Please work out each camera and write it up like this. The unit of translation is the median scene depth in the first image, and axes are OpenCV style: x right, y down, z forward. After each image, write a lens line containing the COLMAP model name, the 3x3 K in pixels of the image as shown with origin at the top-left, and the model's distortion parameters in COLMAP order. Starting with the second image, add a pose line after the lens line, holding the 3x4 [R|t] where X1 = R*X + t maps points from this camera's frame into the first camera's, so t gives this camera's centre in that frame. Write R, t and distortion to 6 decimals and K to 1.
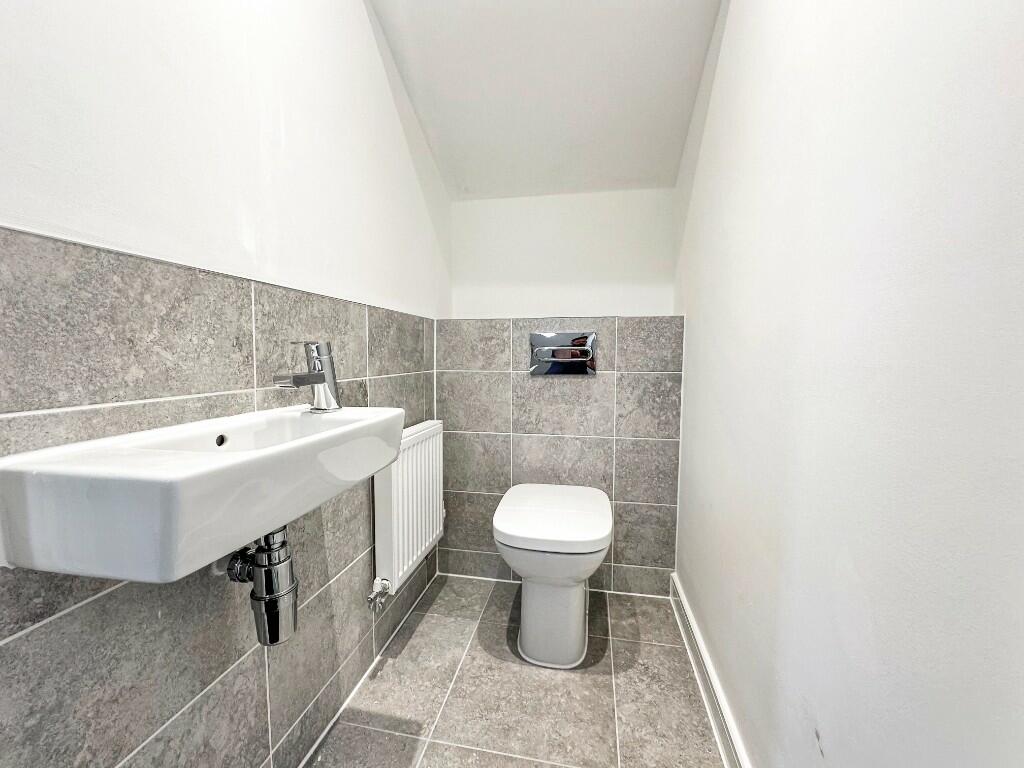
lens RADIAL K [[409.9, 0, 512.0], [0, 409.9, 384.0], [0, 0, 1]] dist [-0.000297, -0.000178]
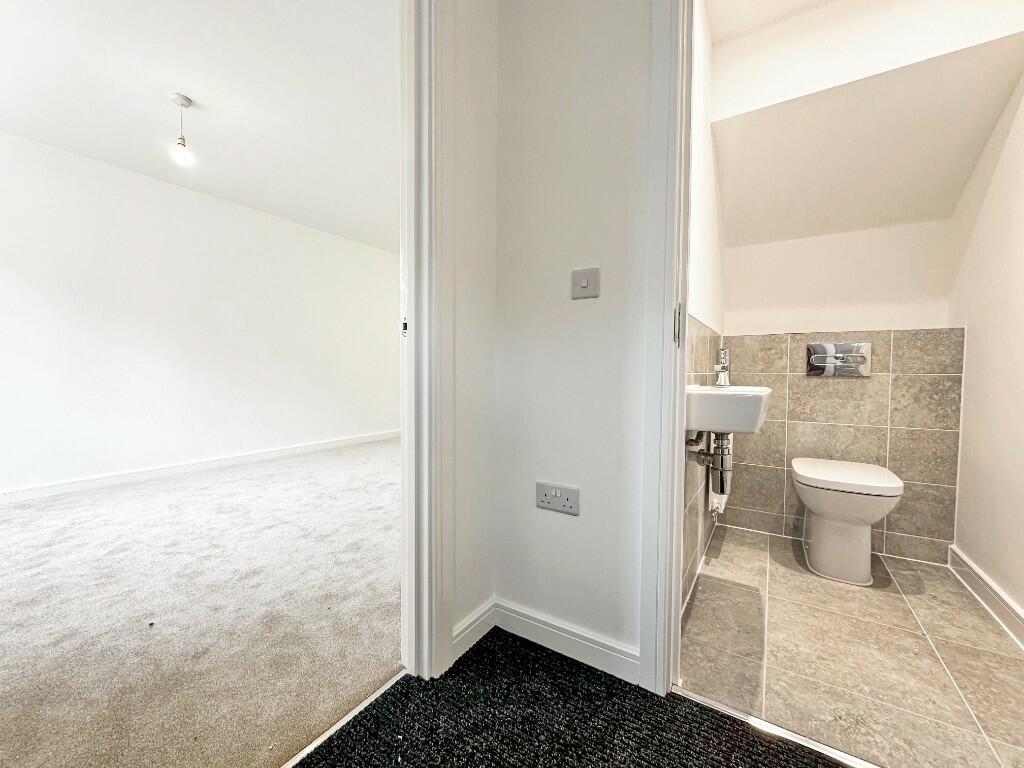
lens RADIAL K [[409.9, 0, 512.0], [0, 409.9, 384.0], [0, 0, 1]] dist [-0.000297, -0.000178]
pose [[0.929473, 0.017237, -0.368487, -0.361404], [-0.032425, 0.998859, -0.035065, 0.082978], [0.367462, 0.044540, 0.928971, -0.587252]]
